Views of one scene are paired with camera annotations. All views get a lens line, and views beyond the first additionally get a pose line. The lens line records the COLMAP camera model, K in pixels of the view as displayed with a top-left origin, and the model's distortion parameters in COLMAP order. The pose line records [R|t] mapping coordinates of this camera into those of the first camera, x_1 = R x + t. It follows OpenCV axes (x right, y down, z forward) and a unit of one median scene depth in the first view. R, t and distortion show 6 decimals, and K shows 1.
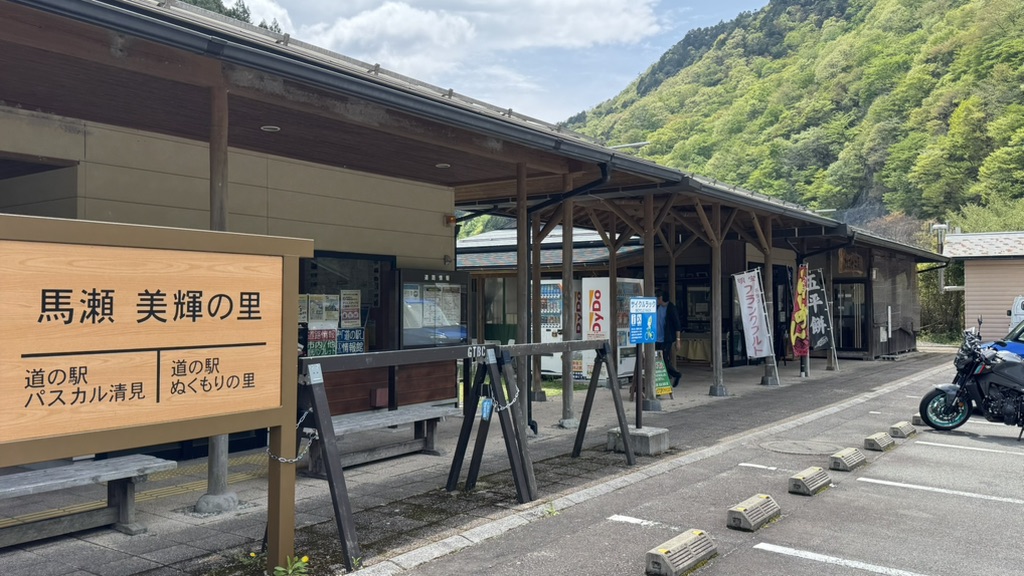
lens RADIAL K [[831.6, 0, 512.8], [0, 831.6, 289.2], [0, 0, 1]] dist [0.107504, -0.174541]
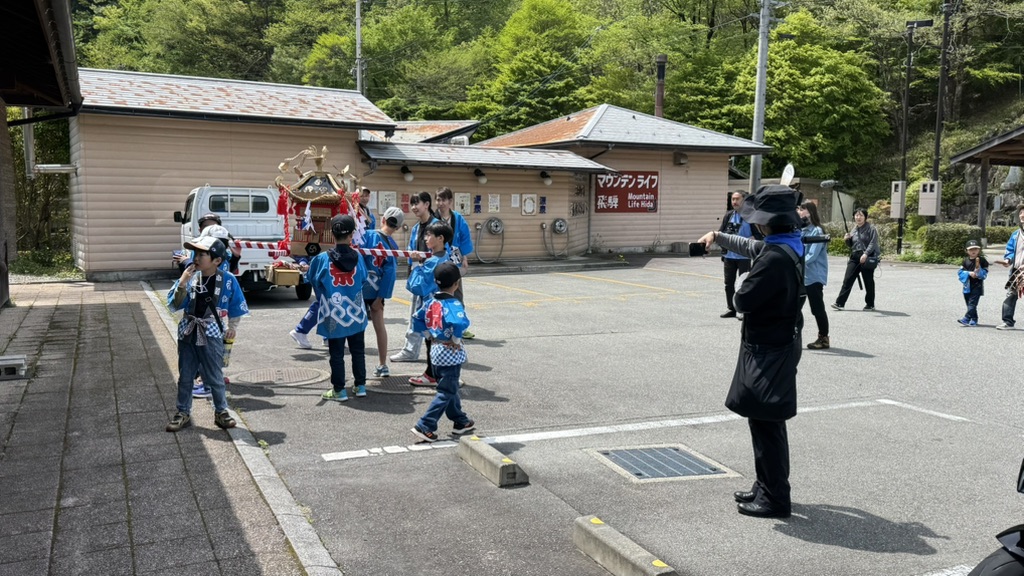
lens RADIAL K [[831.6, 0, 520.8], [0, 831.6, 291.8], [0, 0, 1]] dist [0.107504, -0.174541]
pose [[0.460849, -0.084181, 0.883477, 0.350386], [-0.024825, 0.993879, 0.107650, 0.020242], [-0.887131, -0.071543, 0.455938, 0.935627]]
